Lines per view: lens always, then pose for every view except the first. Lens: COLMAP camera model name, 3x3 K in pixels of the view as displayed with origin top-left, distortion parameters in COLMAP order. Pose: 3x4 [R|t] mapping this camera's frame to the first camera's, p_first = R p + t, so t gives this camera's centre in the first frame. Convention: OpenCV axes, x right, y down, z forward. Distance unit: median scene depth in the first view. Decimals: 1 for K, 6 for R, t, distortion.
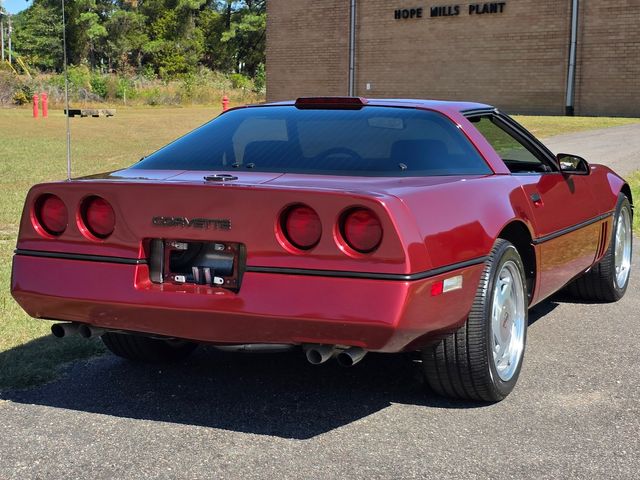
lens RADIAL K [[1212.5, 0, 321.2], [0, 1212.5, 228.5], [0, 0, 1]] dist [0.138890, -0.253823]
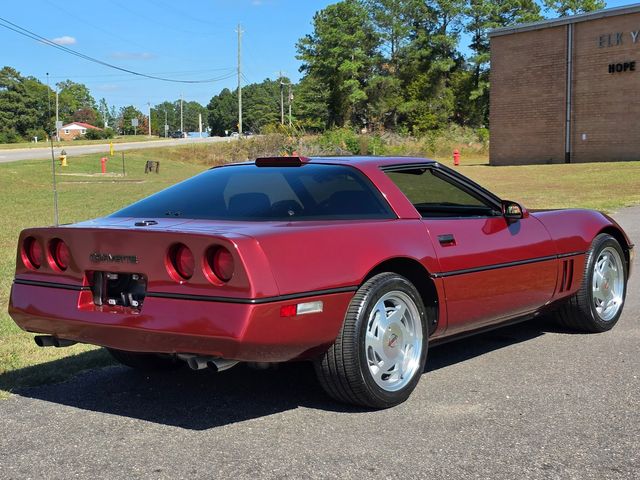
lens RADIAL K [[1097.3, 0, 276.9], [0, 1097.3, 257.8], [0, 0, 1]] dist [0.167749, -0.506270]
pose [[0.964292, -0.000267, -0.264842, 0.043398], [-0.002792, 0.999934, -0.011174, 0.000854], [0.264827, 0.011514, 0.964227, -0.009595]]
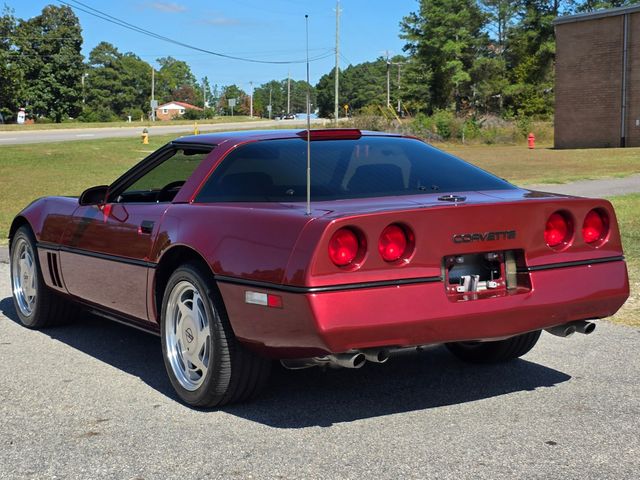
lens RADIAL K [[1212.5, 0, 321.2], [0, 1212.5, 228.5], [0, 0, 1]] dist [0.138890, -0.253823]
pose [[0.945965, 0.013456, -0.323990, 0.152040], [-0.024541, 0.999244, -0.030152, 0.023671], [0.323340, 0.036474, 0.945580, -0.167853]]
